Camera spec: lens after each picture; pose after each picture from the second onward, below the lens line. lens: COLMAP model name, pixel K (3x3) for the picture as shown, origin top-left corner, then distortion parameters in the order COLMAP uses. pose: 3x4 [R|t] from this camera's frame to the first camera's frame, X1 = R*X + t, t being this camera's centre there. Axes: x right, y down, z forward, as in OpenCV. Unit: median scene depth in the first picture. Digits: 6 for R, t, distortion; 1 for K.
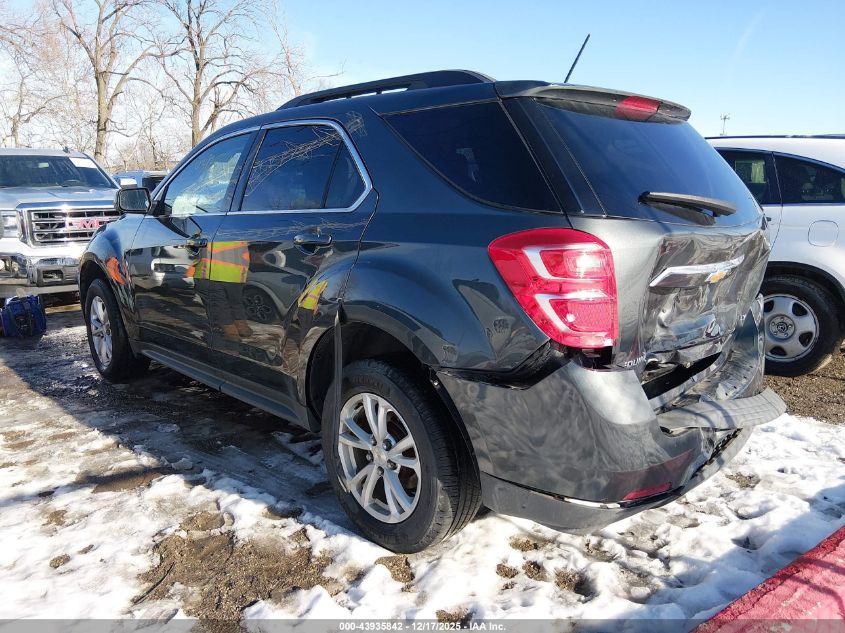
lens RADIAL K [[673.8, 0, 424.6], [0, 673.8, 319.5], [0, 0, 1]] dist [0.035279, -0.055887]
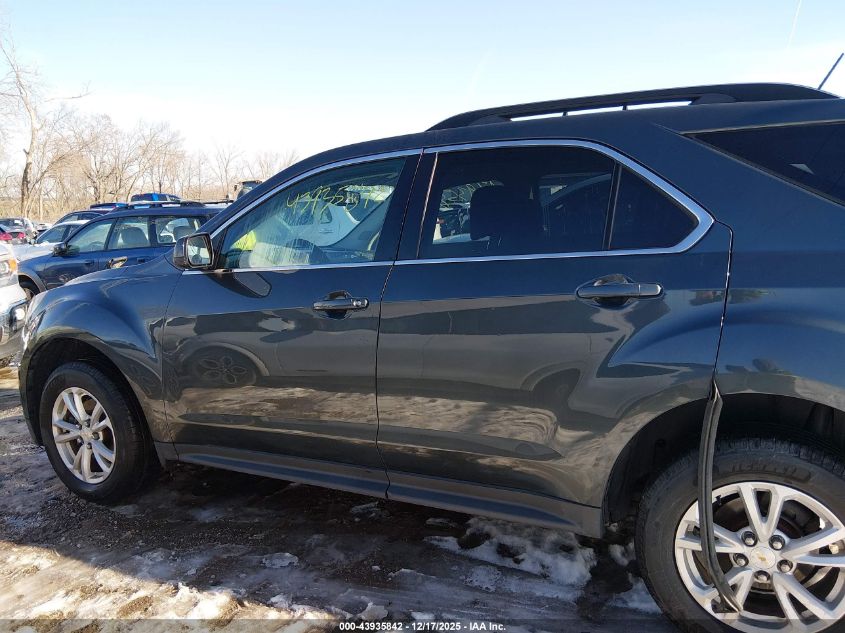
lens RADIAL K [[673.8, 0, 421.1], [0, 673.8, 315.5], [0, 0, 1]] dist [0.035279, -0.055887]
pose [[0.942692, -0.110166, 0.314952, -0.646960], [0.119621, 0.992761, -0.010786, -0.115139], [-0.311484, 0.047842, 0.949046, 0.351788]]
